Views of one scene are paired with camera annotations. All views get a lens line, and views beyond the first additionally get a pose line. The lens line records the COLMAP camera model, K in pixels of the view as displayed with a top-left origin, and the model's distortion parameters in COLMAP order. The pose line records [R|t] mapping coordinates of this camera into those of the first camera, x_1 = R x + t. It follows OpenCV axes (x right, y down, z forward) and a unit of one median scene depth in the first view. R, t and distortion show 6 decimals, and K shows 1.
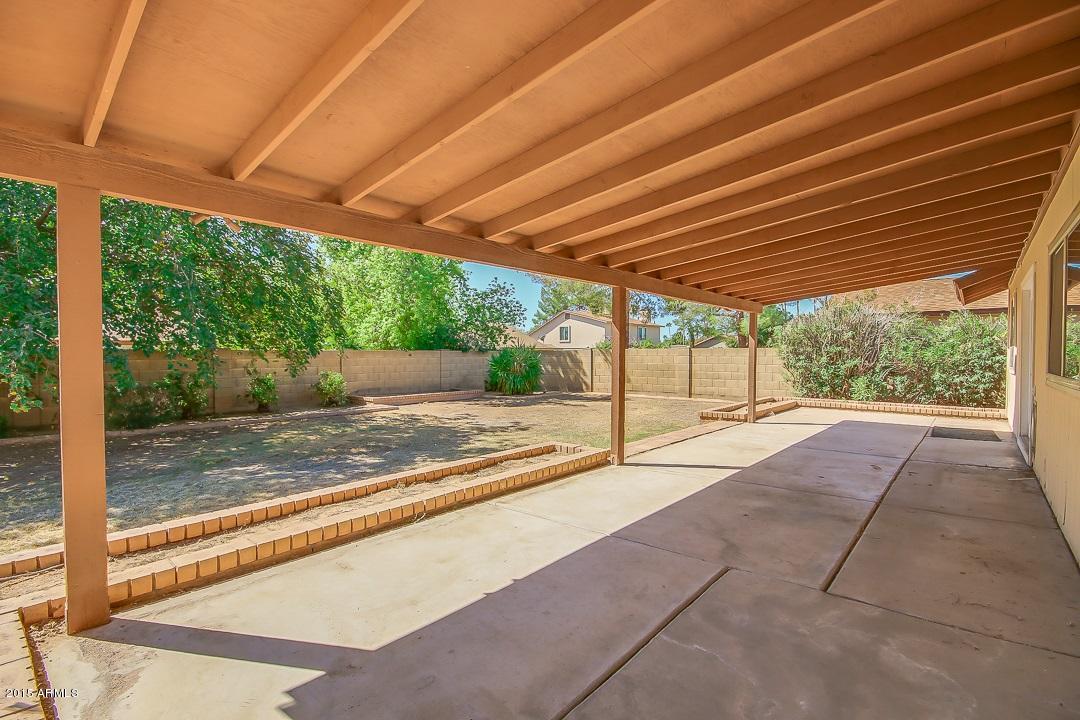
lens RADIAL K [[503.3, 0, 538.0], [0, 503.3, 356.4], [0, 0, 1]] dist [0.000206, -0.008078]
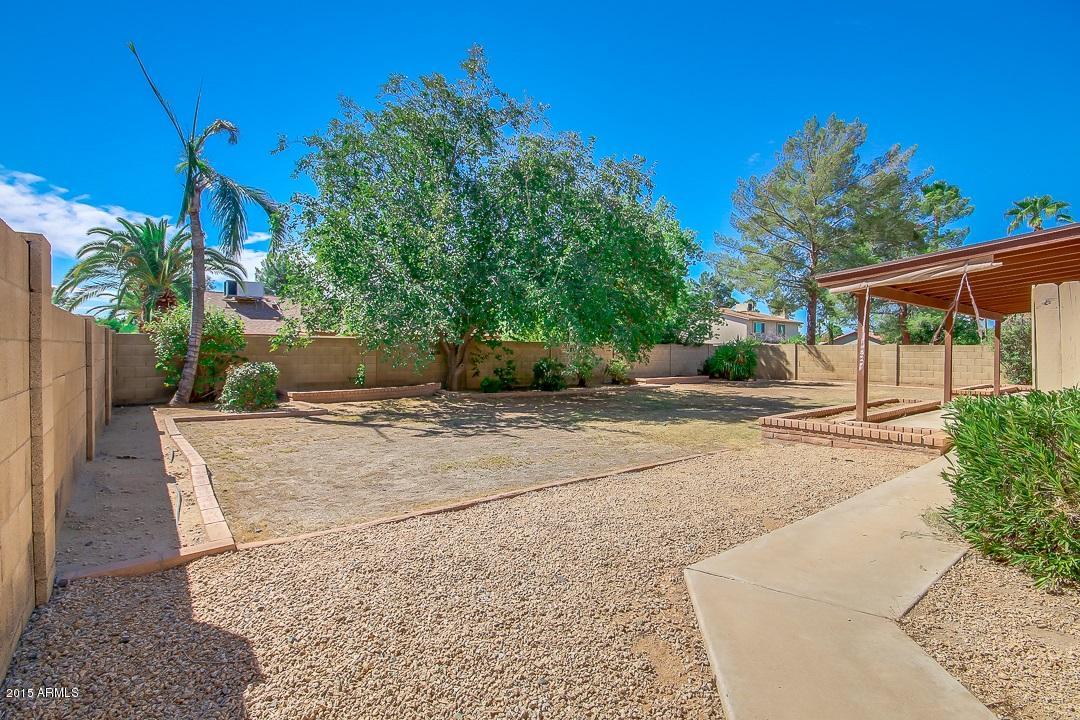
lens RADIAL K [[503.3, 0, 538.0], [0, 503.3, 356.4], [0, 0, 1]] dist [0.000206, -0.008078]
pose [[0.977479, 0.011835, -0.210702, -0.292377], [-0.009035, 0.999858, 0.014246, 0.004823], [0.210841, -0.012021, 0.977446, -0.346801]]
